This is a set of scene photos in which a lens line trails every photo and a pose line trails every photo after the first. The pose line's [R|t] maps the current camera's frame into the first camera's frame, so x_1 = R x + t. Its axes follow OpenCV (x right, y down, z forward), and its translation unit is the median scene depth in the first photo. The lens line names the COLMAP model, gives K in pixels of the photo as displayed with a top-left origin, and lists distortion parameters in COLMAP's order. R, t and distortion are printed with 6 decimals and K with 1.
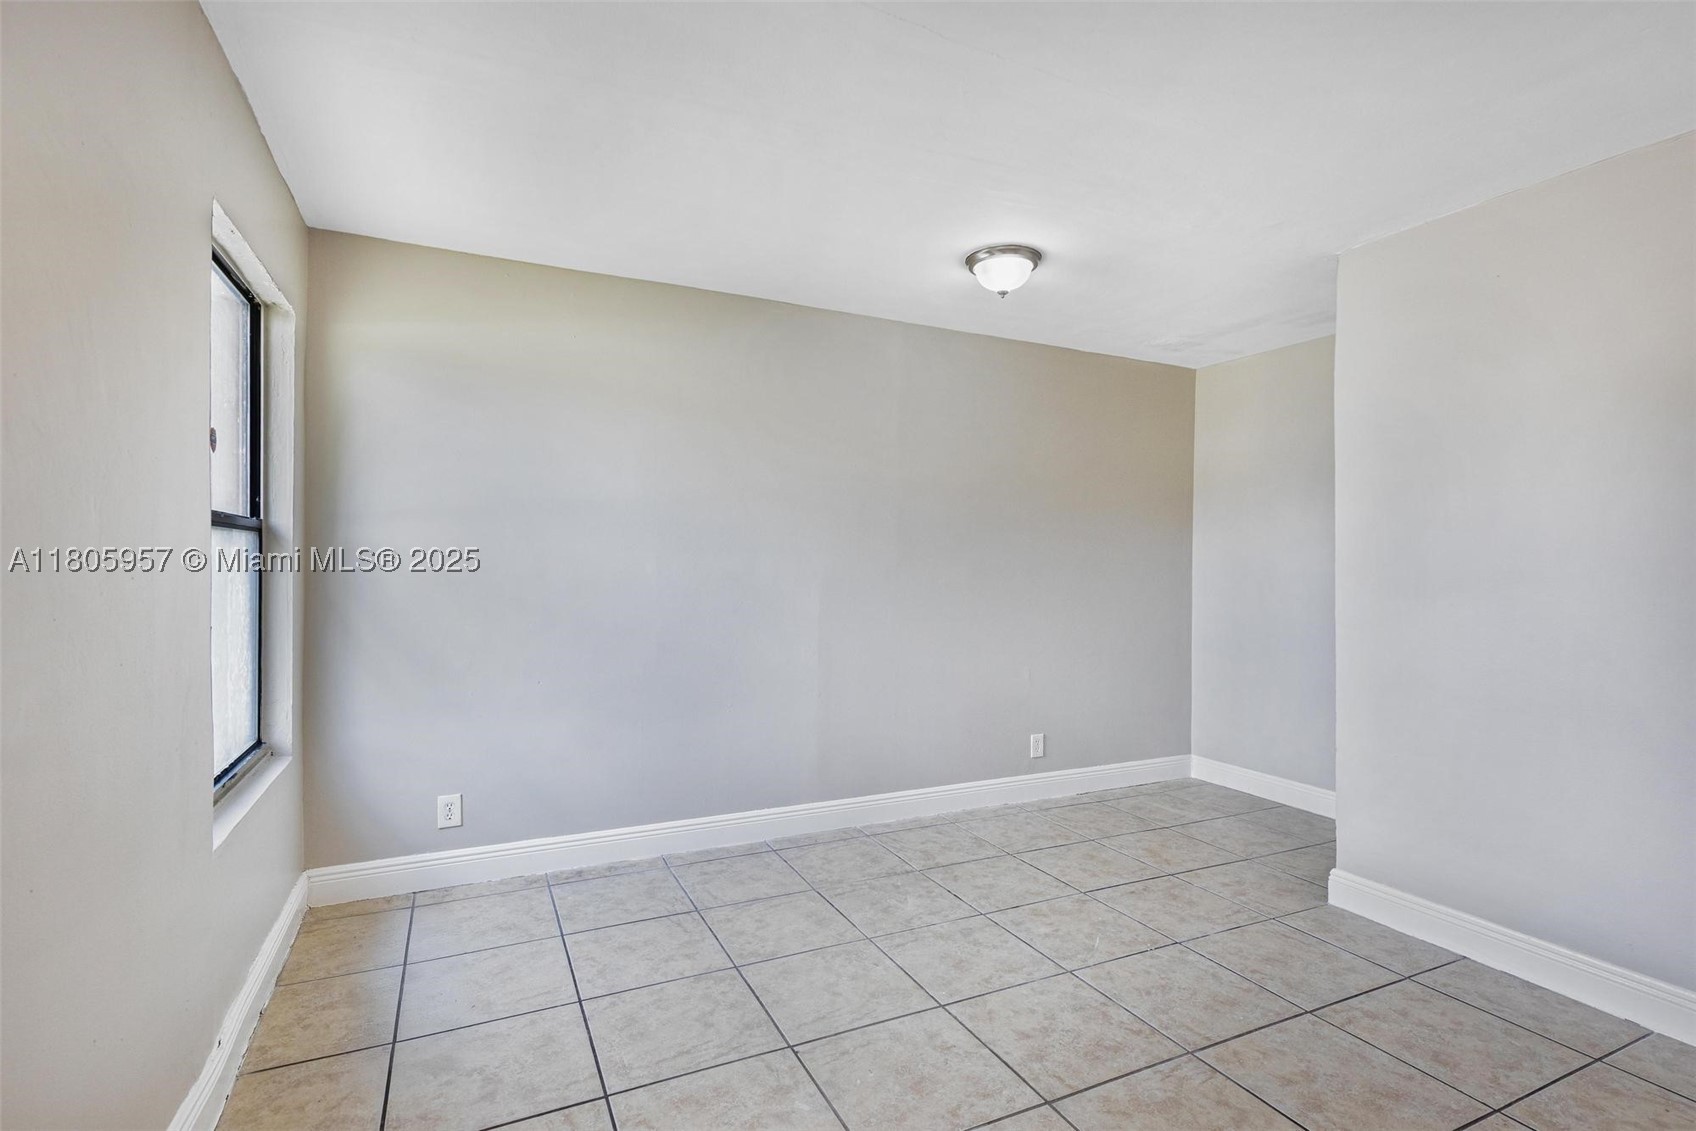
lens RADIAL K [[807.0, 0, 857.2], [0, 807.0, 572.6], [0, 0, 1]] dist [0.003746, -0.001116]
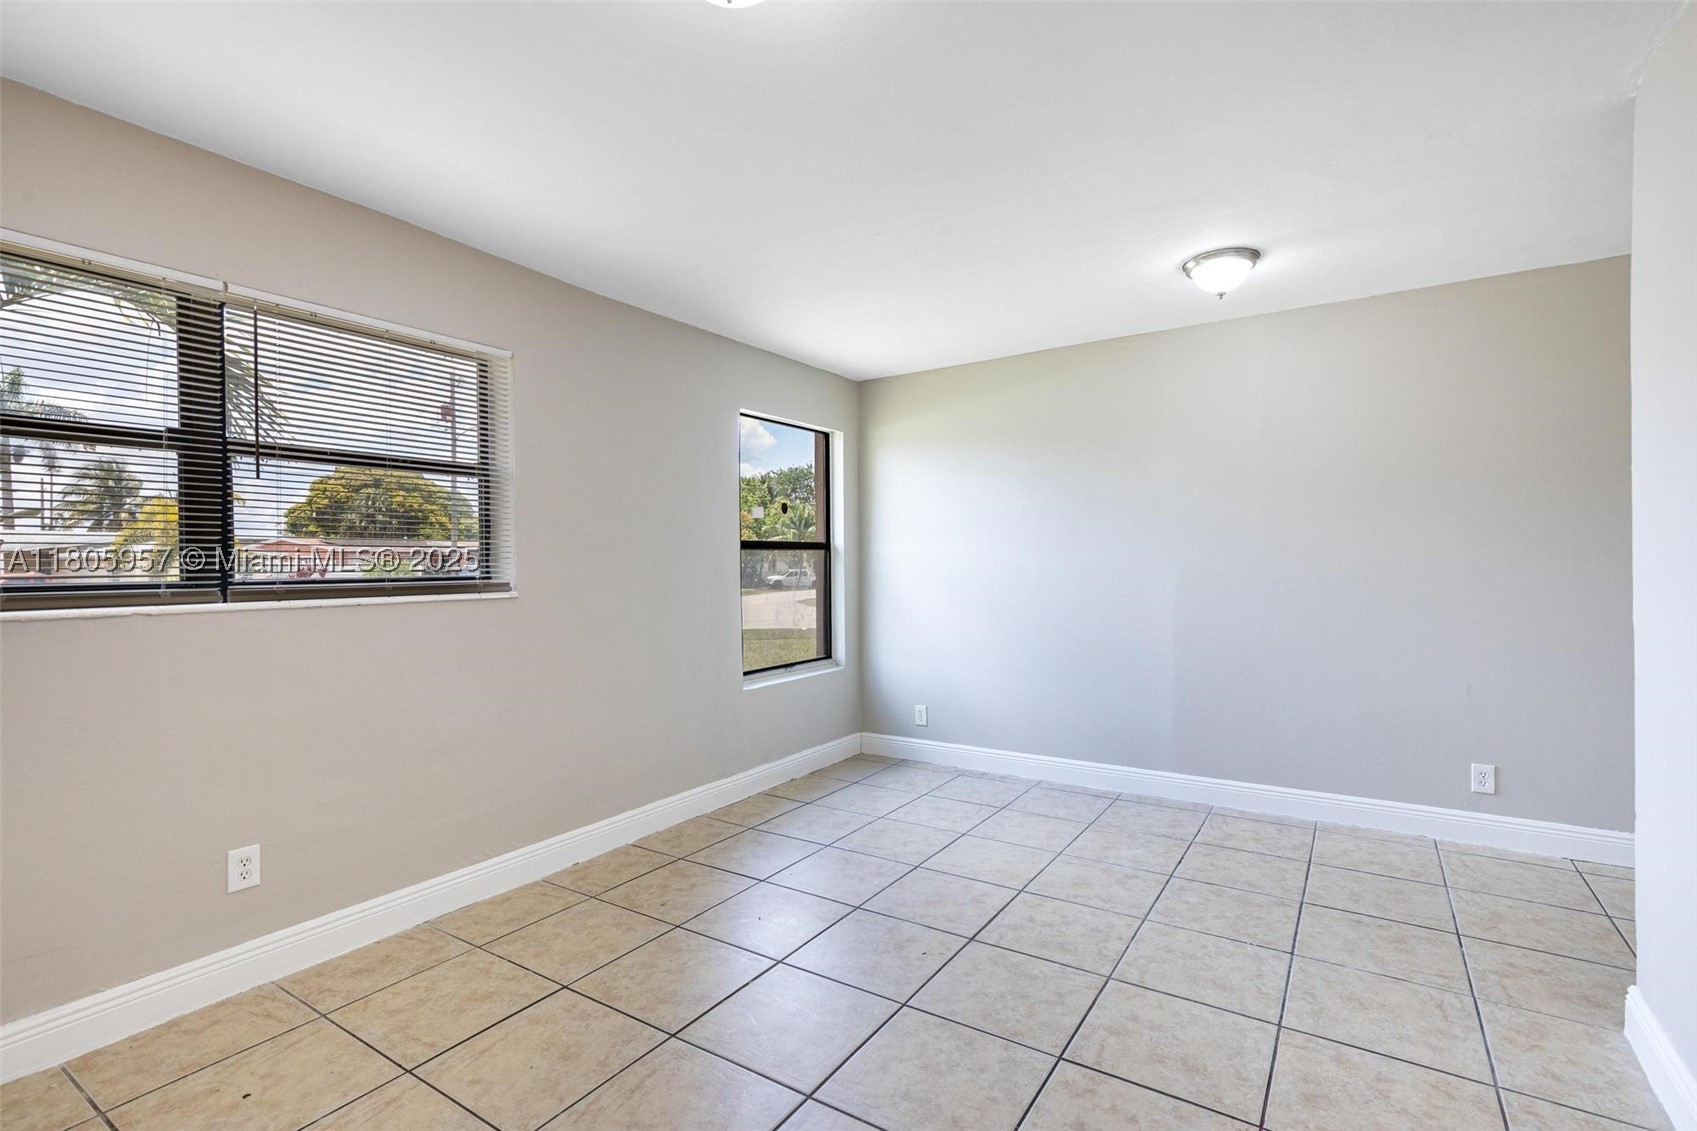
lens RADIAL K [[807.5, 0, 850.2], [0, 807.5, 563.3], [0, 0, 1]] dist [0.003746, -0.001116]
pose [[0.493802, -0.014356, -0.869456, 0.828757], [0.008182, 0.999896, -0.011862, 0.003675], [0.869536, -0.001257, 0.493868, 0.064284]]
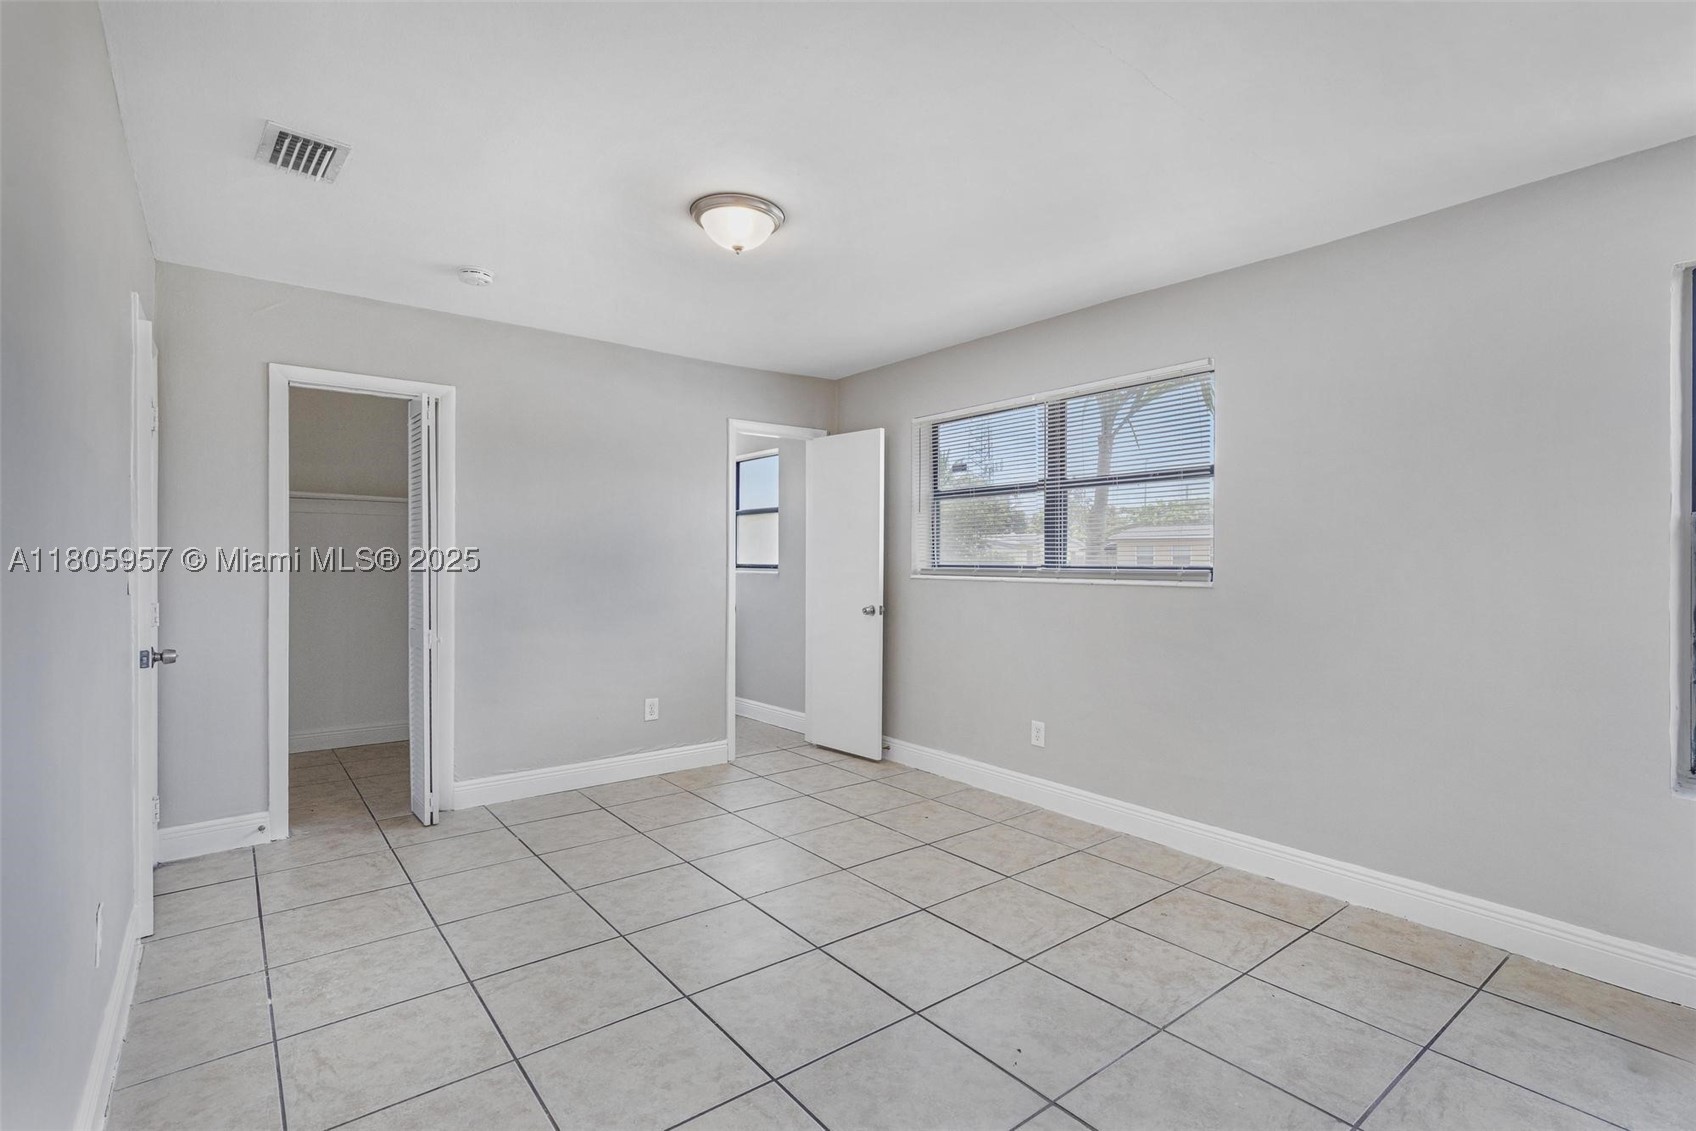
lens RADIAL K [[807.0, 0, 887.0], [0, 807.0, 555.4], [0, 0, 1]] dist [0.003746, -0.001116]
pose [[-0.978073, -0.013886, -0.207798, 0.390758], [-0.015278, 0.999870, 0.005096, -0.011678], [0.207701, 0.008159, -0.978158, 1.153331]]
